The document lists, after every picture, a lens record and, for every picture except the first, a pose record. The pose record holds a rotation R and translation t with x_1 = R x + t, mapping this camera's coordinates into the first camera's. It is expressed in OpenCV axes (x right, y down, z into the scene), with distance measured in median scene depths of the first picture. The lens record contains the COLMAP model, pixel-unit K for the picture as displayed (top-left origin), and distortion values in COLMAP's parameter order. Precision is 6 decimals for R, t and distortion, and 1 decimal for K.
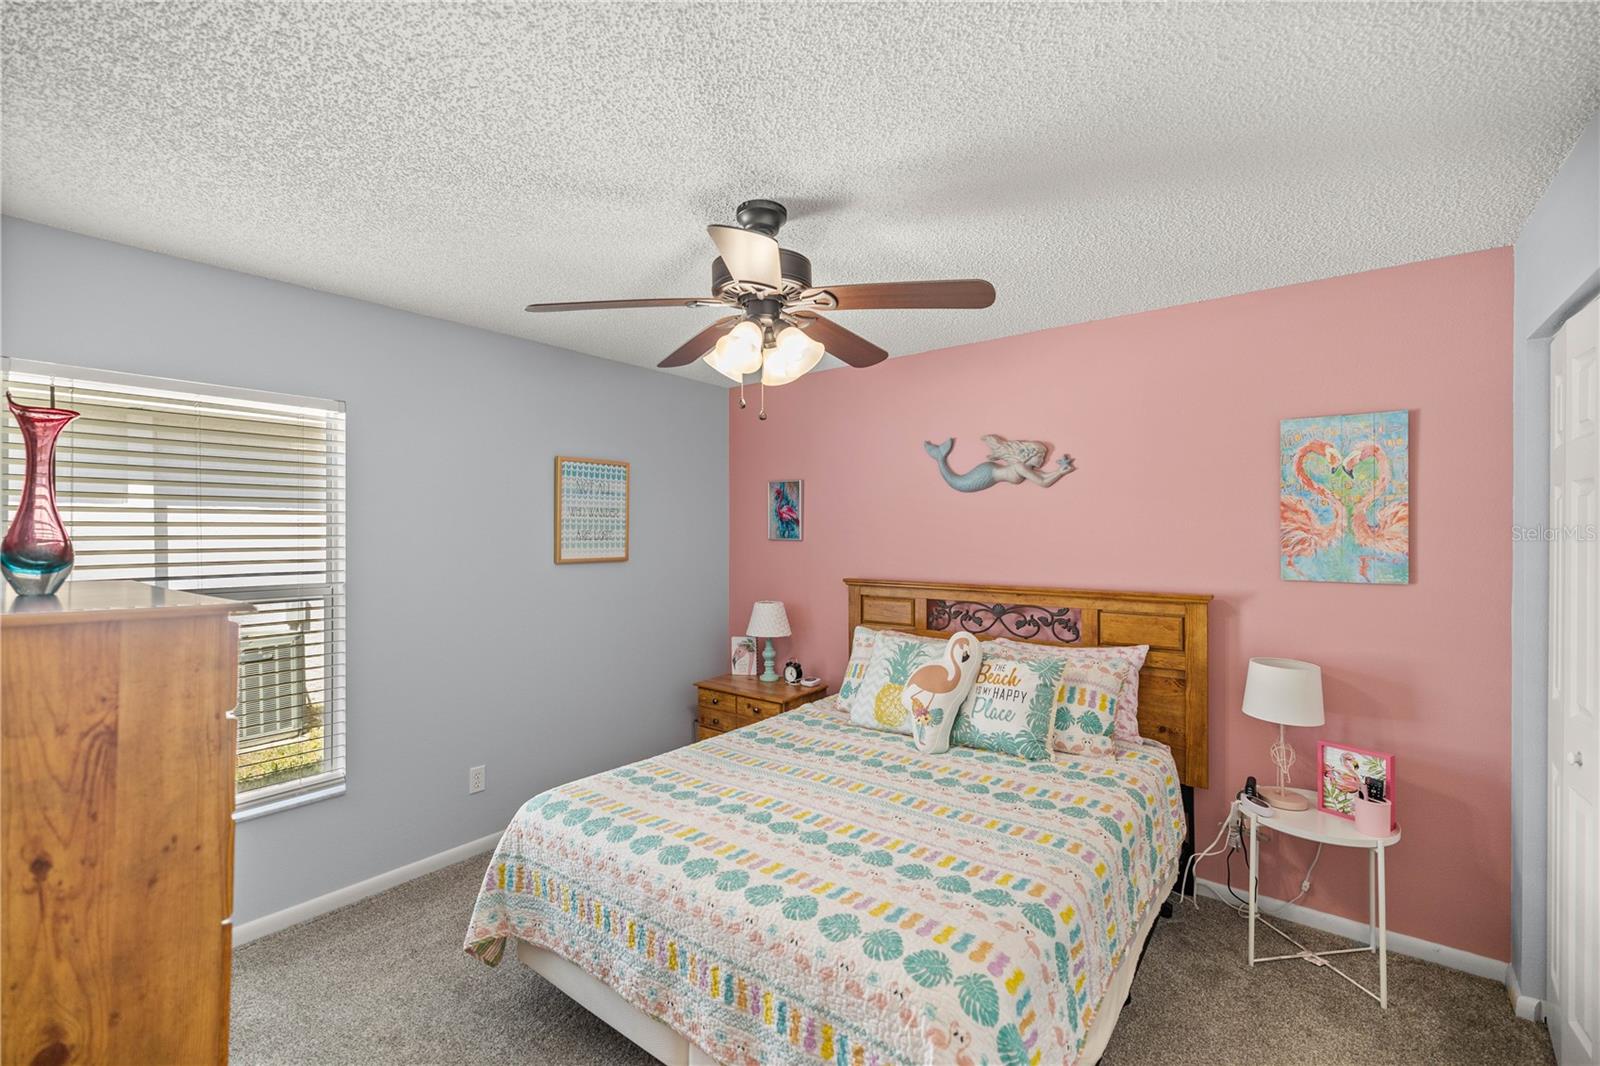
lens RADIAL K [[674.1, 0, 796.6], [0, 674.1, 525.1], [0, 0, 1]] dist [-0.000154, -0.000865]
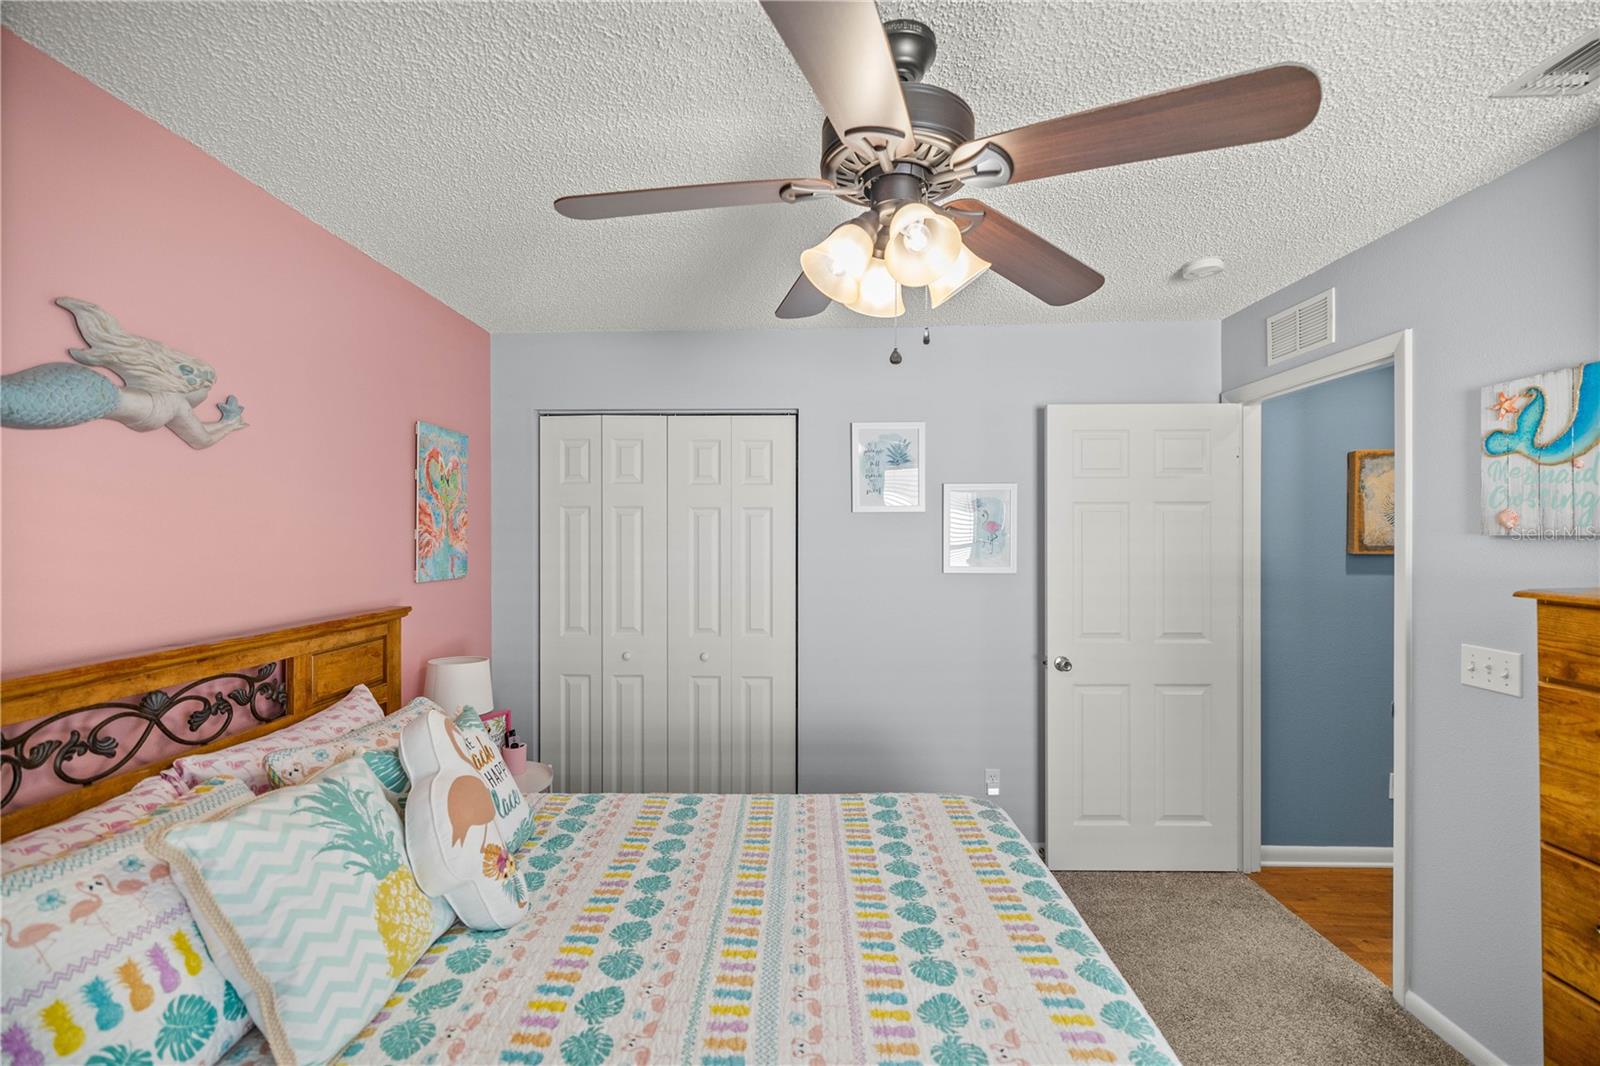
lens RADIAL K [[674.1, 0, 802.0], [0, 674.1, 531.2], [0, 0, 1]] dist [-0.000154, -0.000865]
pose [[-0.607805, 0.007431, 0.794051, -0.409635], [-0.006225, 0.999881, -0.014121, 0.016319], [-0.794062, -0.013526, -0.607687, 1.166149]]
